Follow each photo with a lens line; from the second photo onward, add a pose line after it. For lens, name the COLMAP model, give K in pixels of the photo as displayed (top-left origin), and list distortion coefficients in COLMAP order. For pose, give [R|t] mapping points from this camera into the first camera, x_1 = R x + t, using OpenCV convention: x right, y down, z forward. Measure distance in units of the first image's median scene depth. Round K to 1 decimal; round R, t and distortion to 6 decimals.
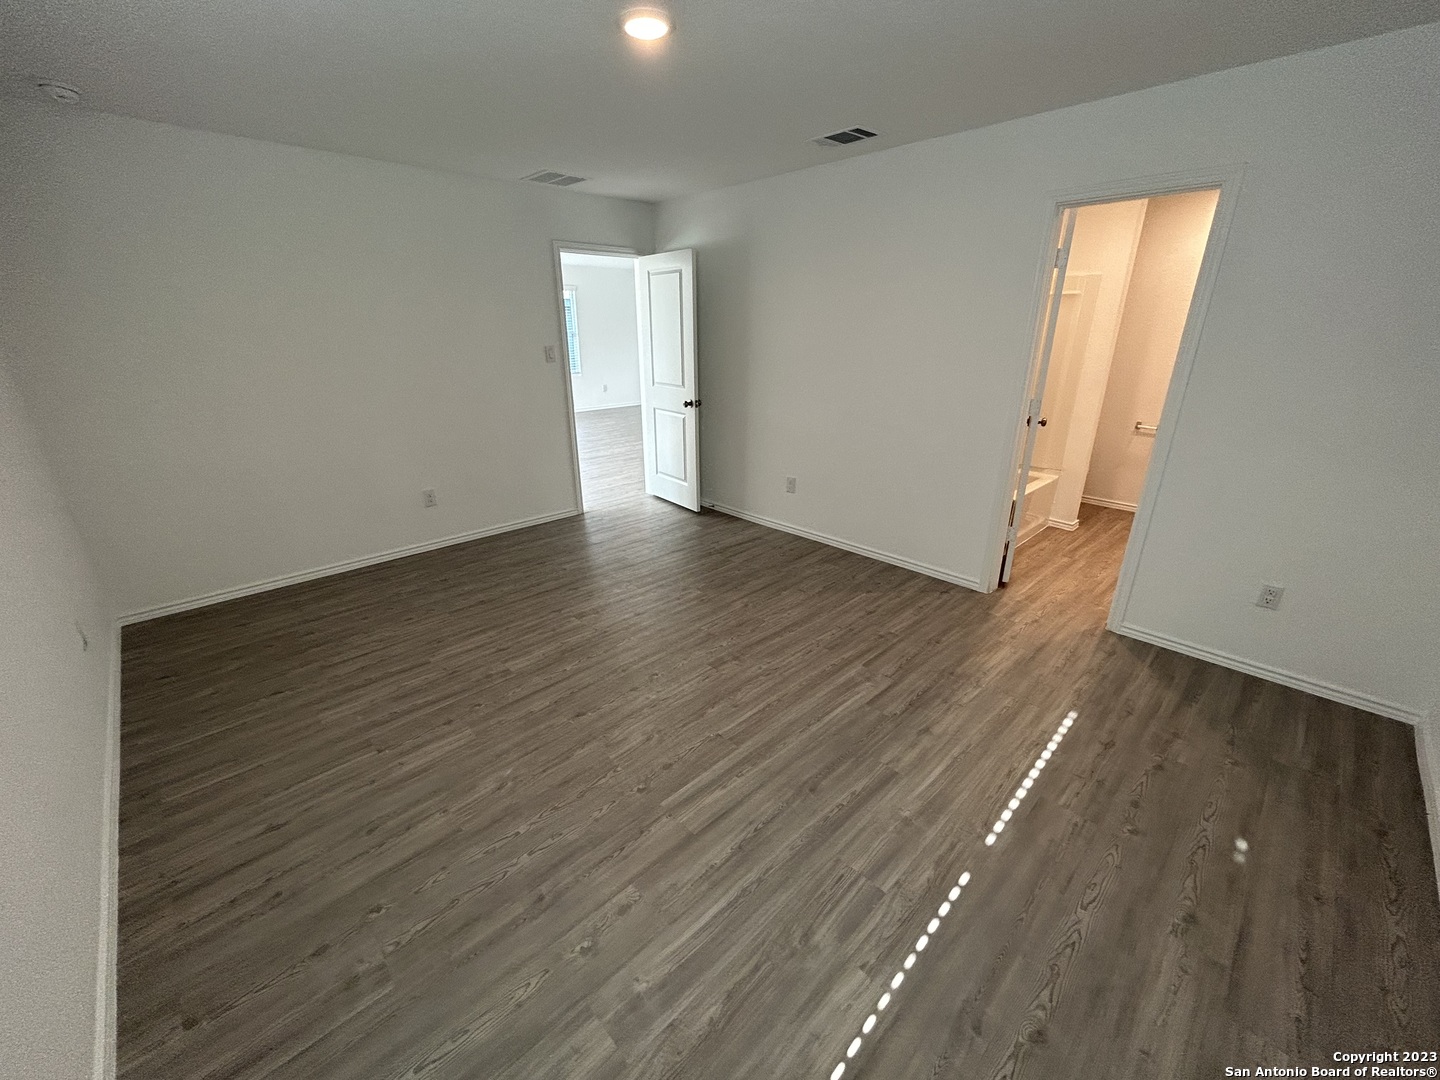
lens RADIAL K [[574.7, 0, 718.3], [0, 574.7, 538.7], [0, 0, 1]] dist [0.002364, 0.000074]
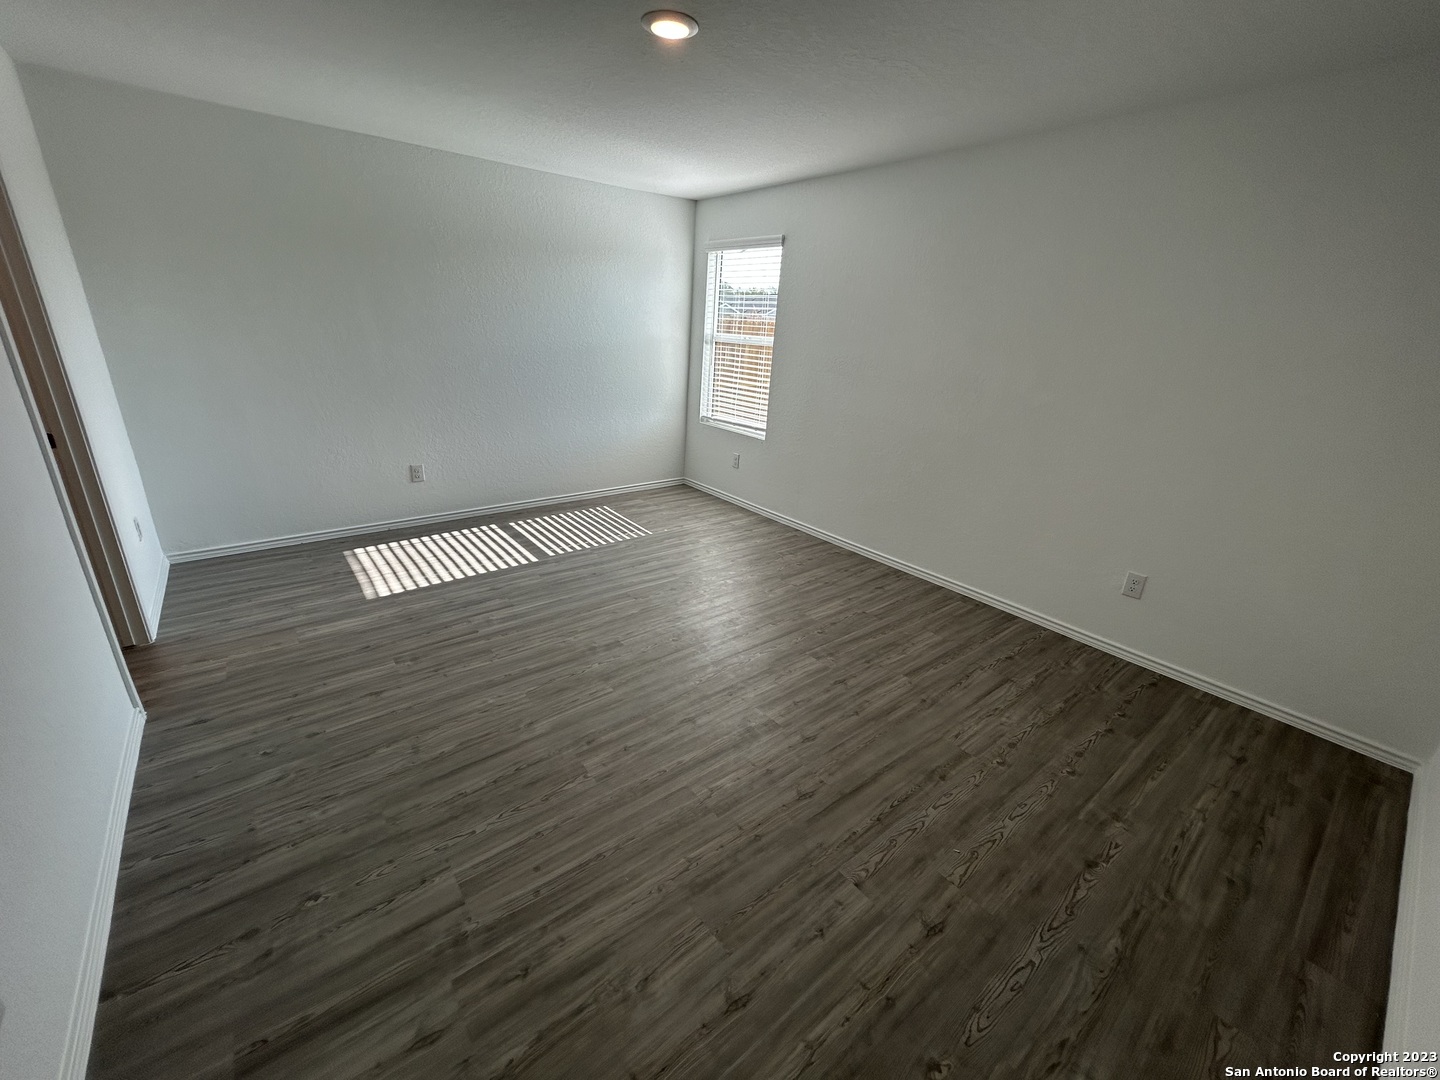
lens RADIAL K [[574.7, 0, 713.2], [0, 574.7, 542.0], [0, 0, 1]] dist [0.002364, 0.000074]
pose [[-0.994083, -0.075866, 0.077740, -0.219667], [-0.005936, 0.752554, 0.658504, -0.536452], [-0.108462, 0.654146, -0.748551, 1.473622]]
